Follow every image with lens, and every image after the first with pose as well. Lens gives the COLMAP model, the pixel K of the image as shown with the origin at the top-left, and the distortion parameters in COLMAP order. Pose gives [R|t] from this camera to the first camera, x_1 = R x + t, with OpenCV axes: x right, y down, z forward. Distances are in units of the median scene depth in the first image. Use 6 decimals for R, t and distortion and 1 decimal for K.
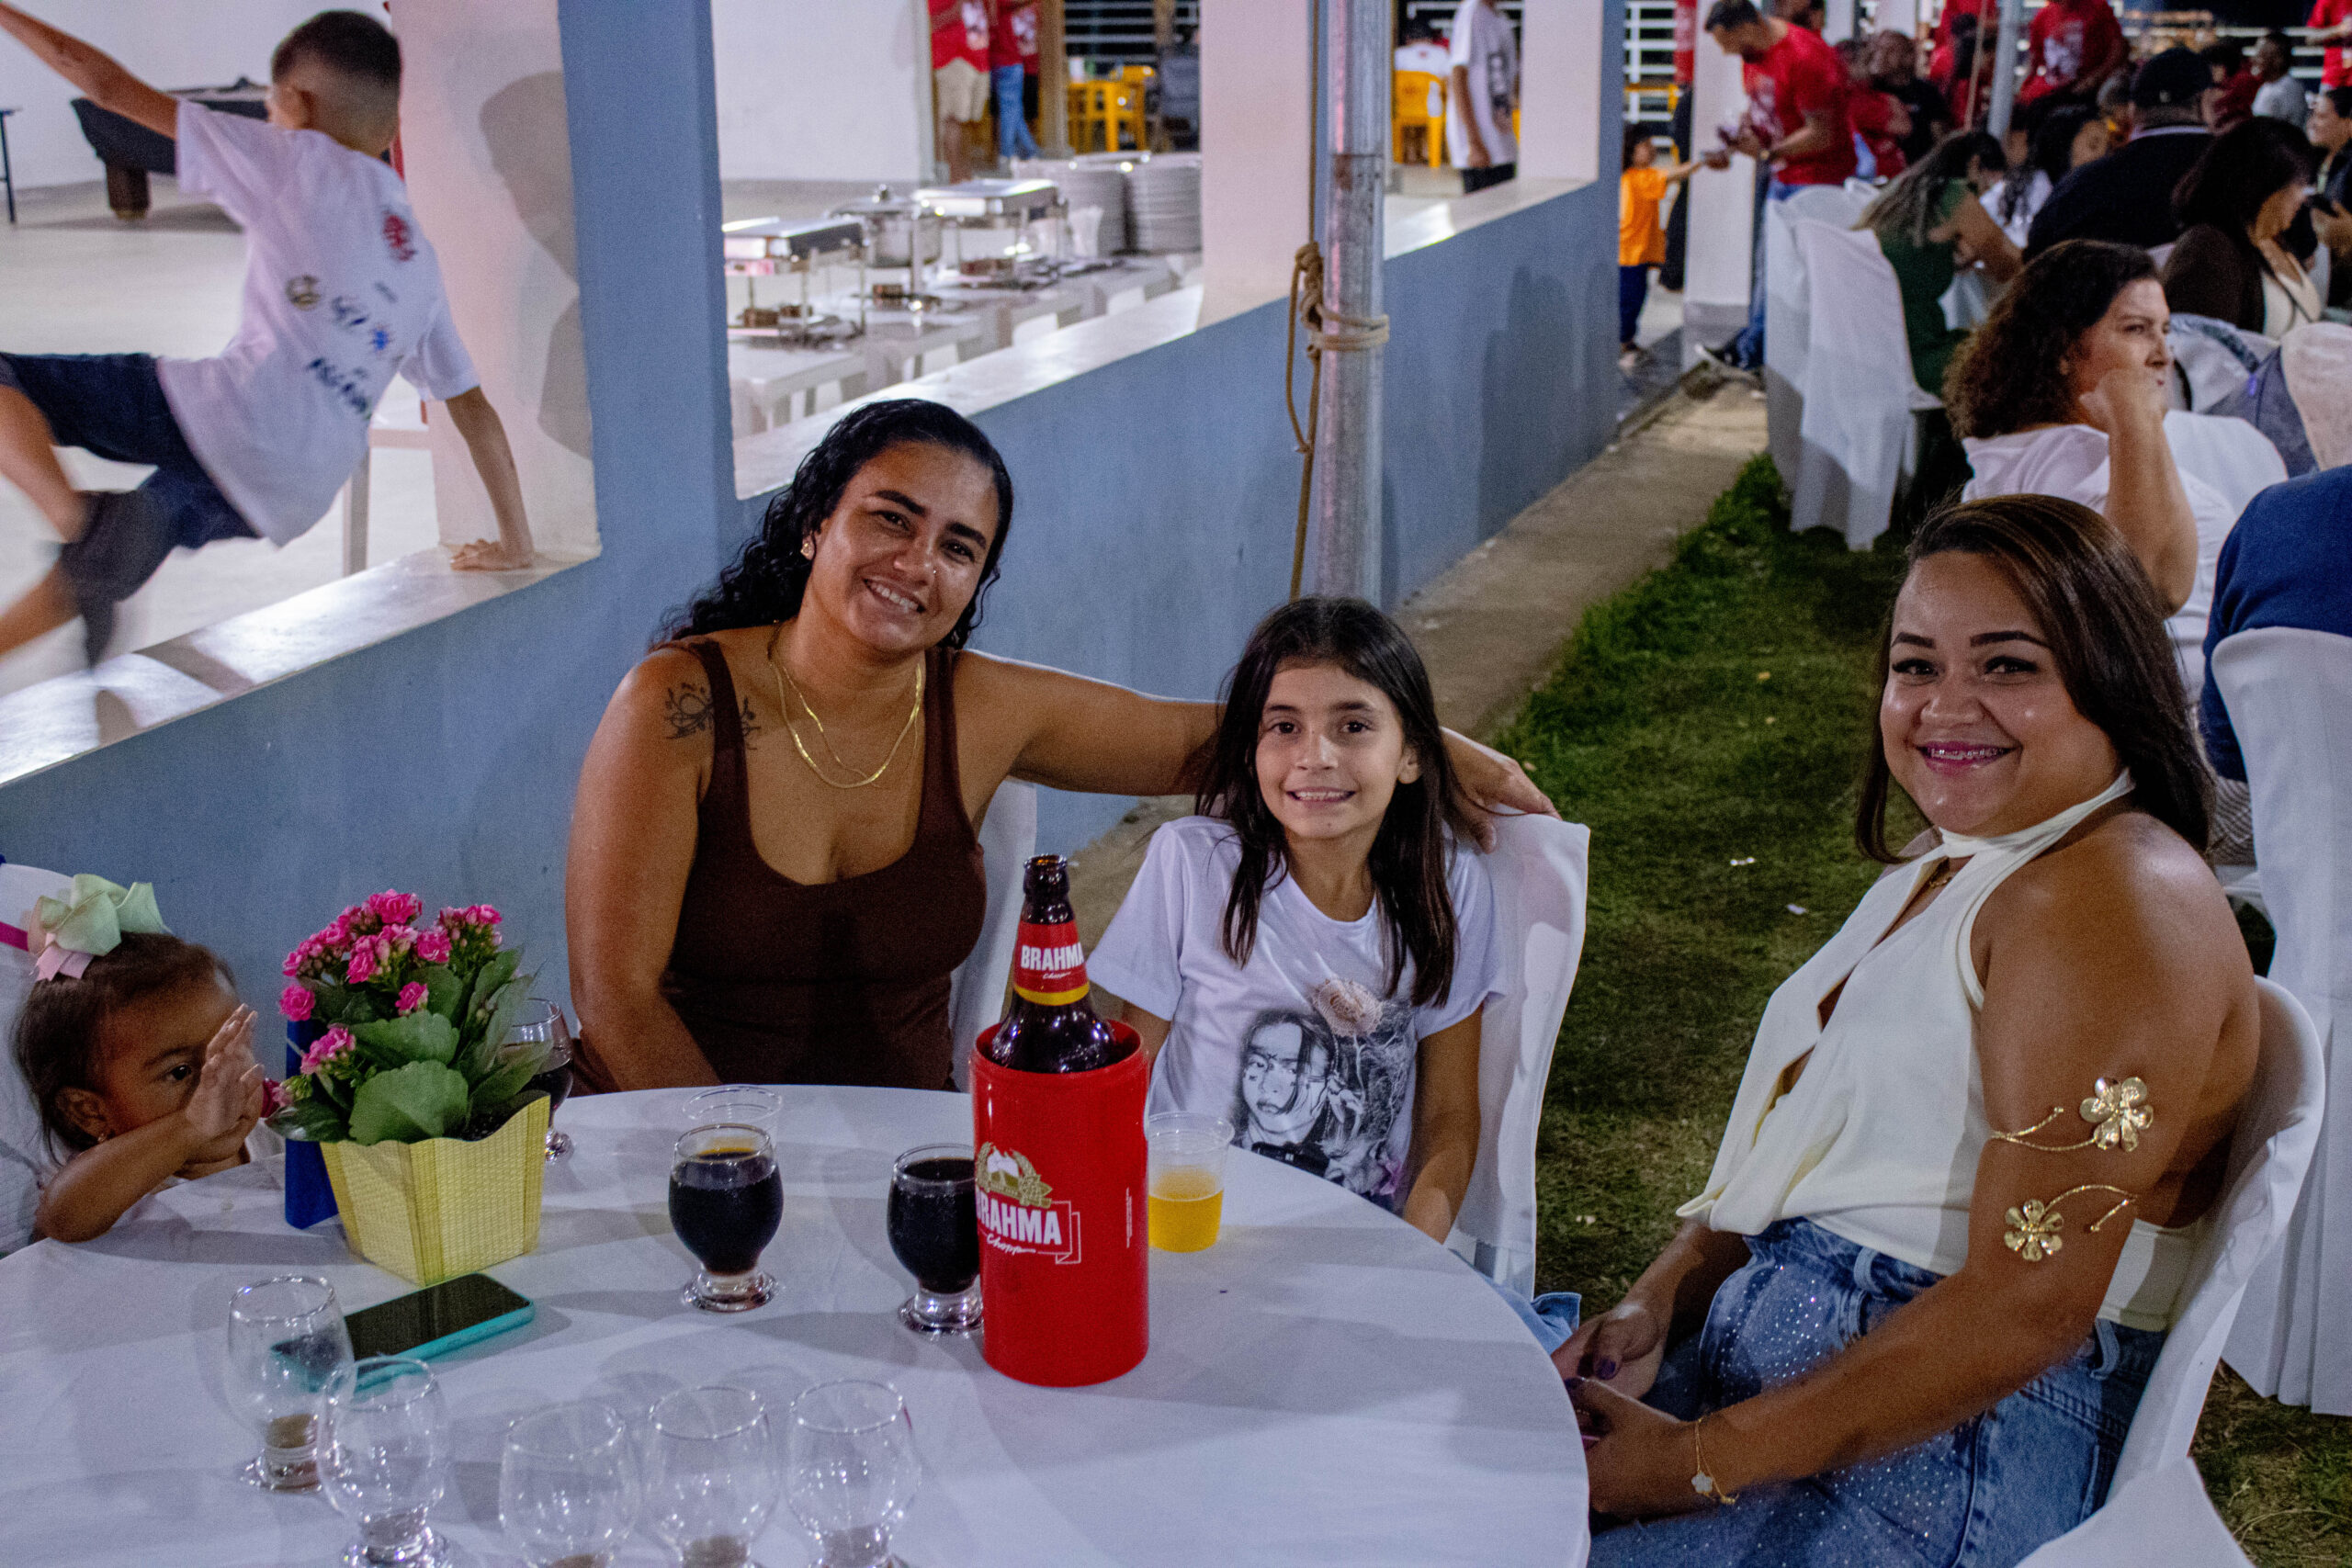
lens RADIAL K [[2880.6, 0, 1173.9], [0, 2880.6, 852.3], [0, 0, 1]] dist [-0.089327, 0.188933]
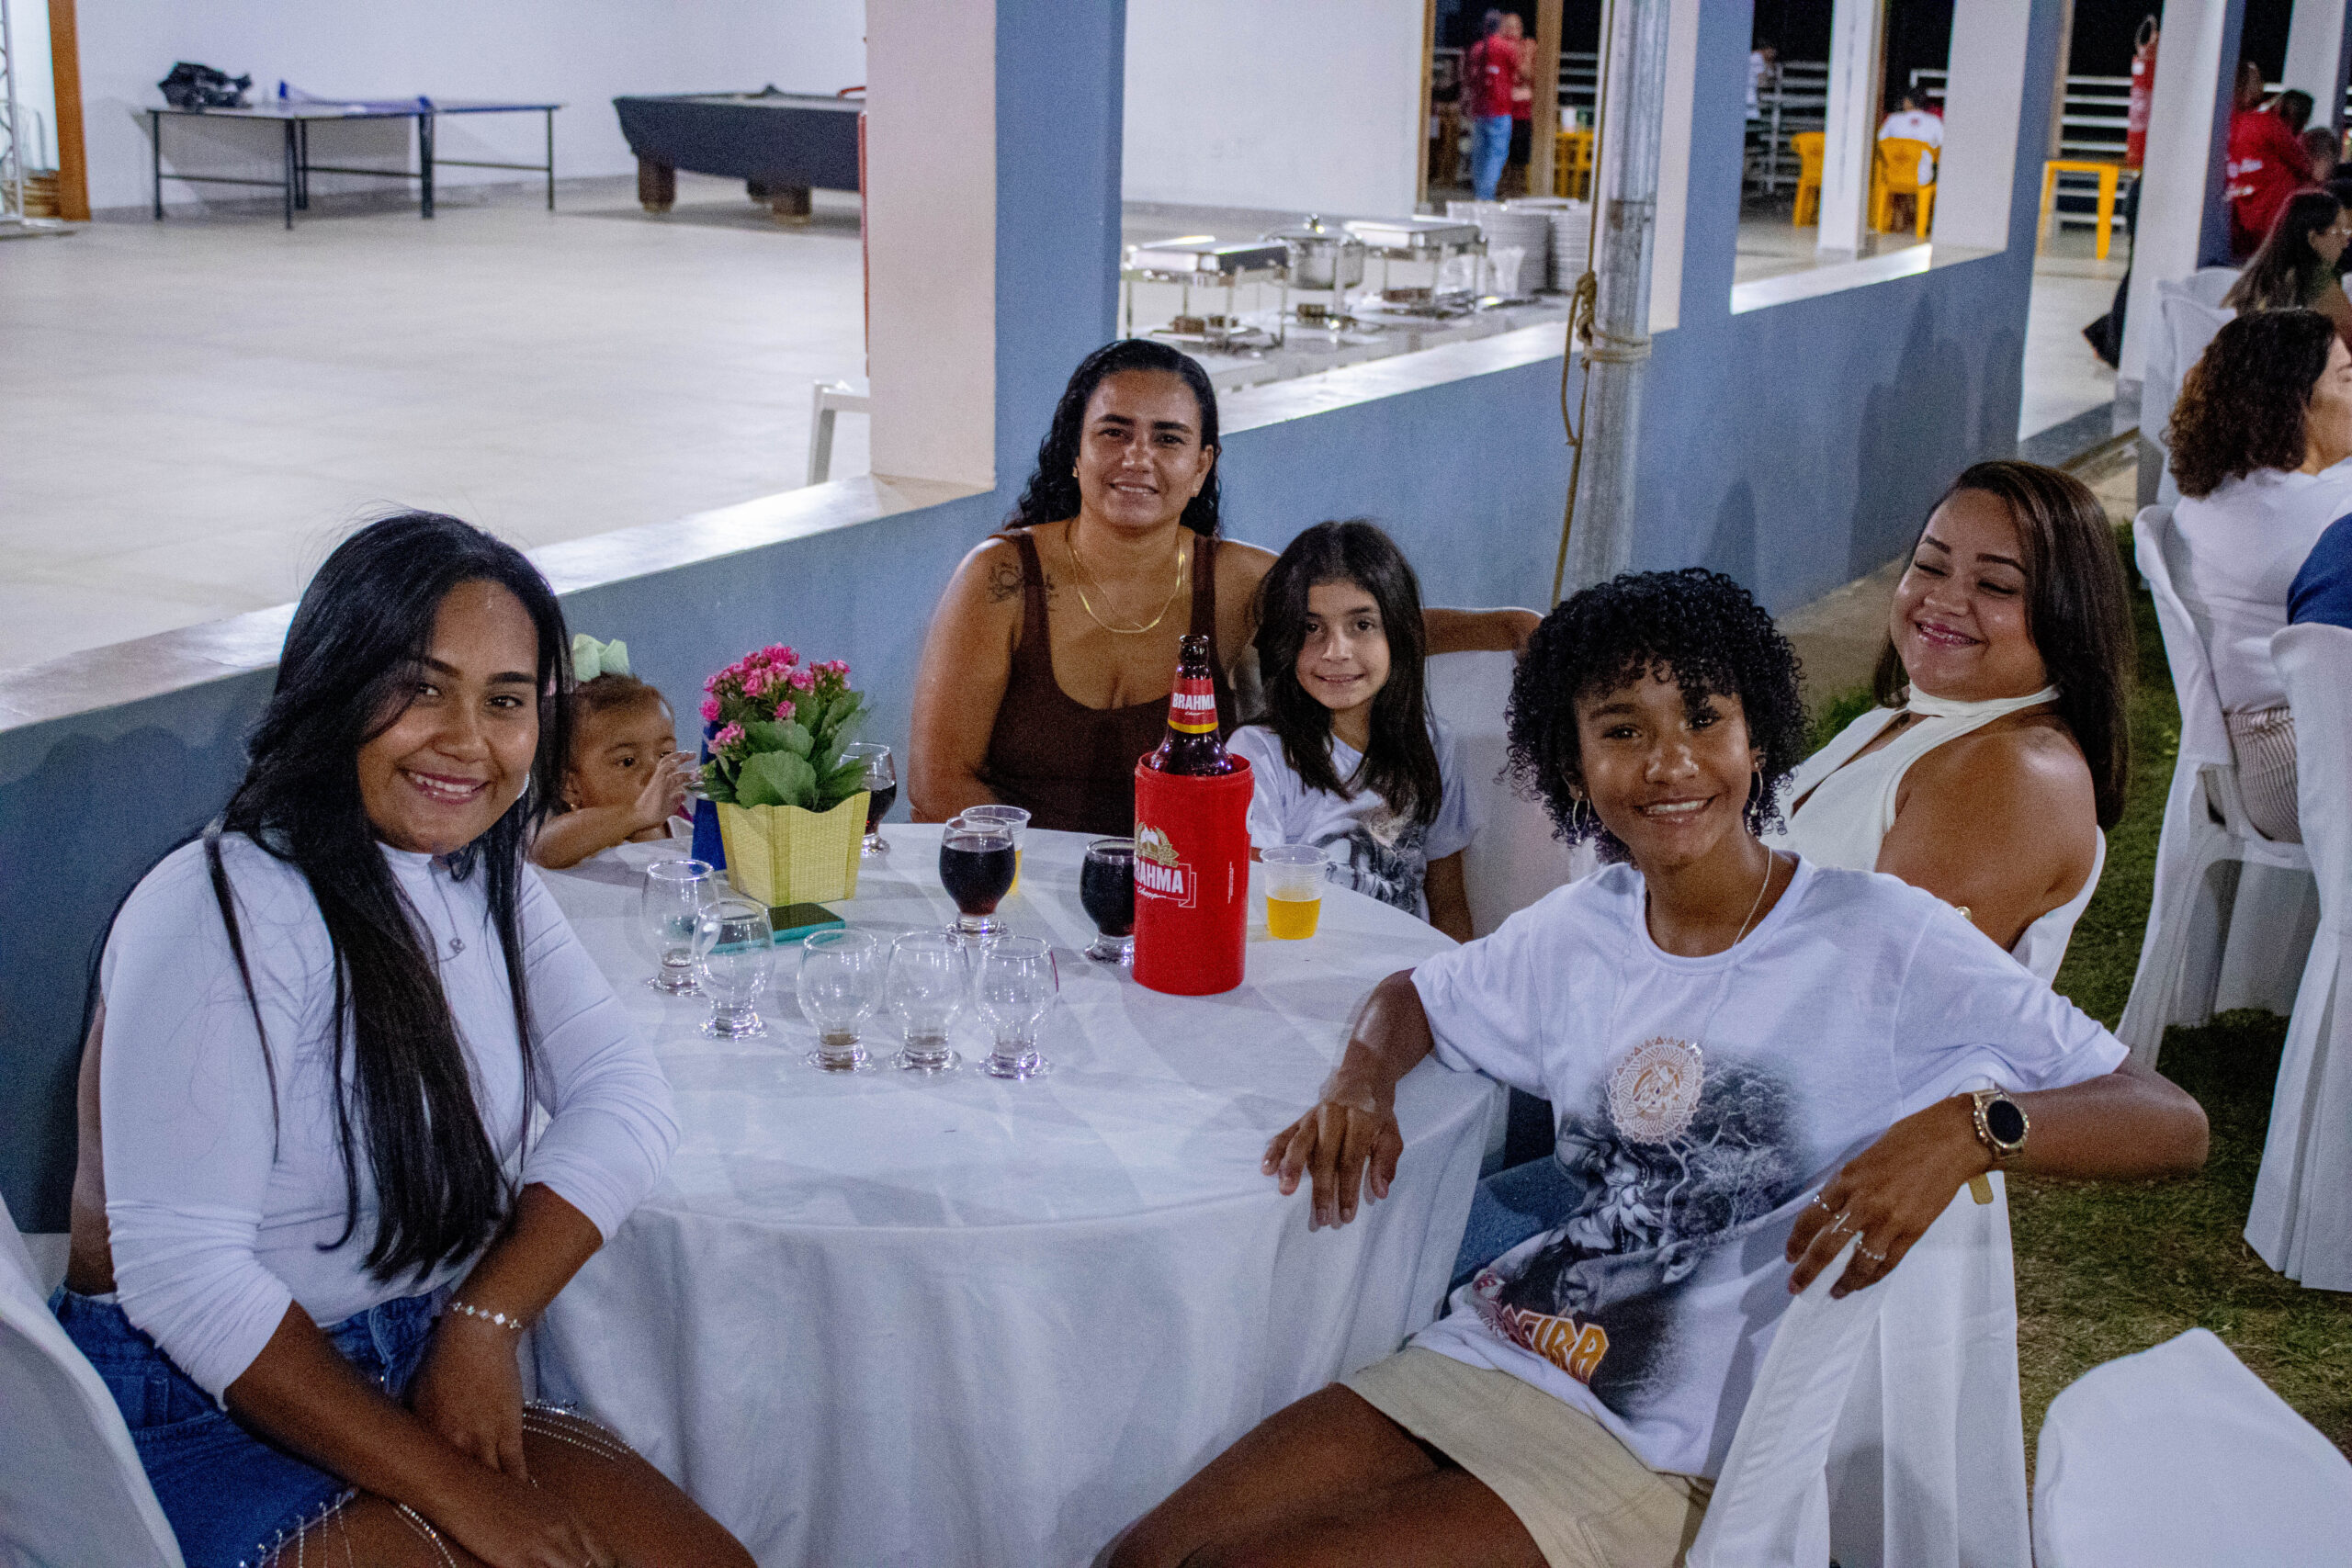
lens RADIAL K [[2880.6, 0, 1173.9], [0, 2880.6, 852.3], [0, 0, 1]] dist [-0.089327, 0.188933]
pose [[0.984394, 0.087809, -0.152505, 0.077063], [-0.089861, 0.995932, -0.006602, 0.052329], [0.151305, 0.020203, 0.988281, -0.205791]]
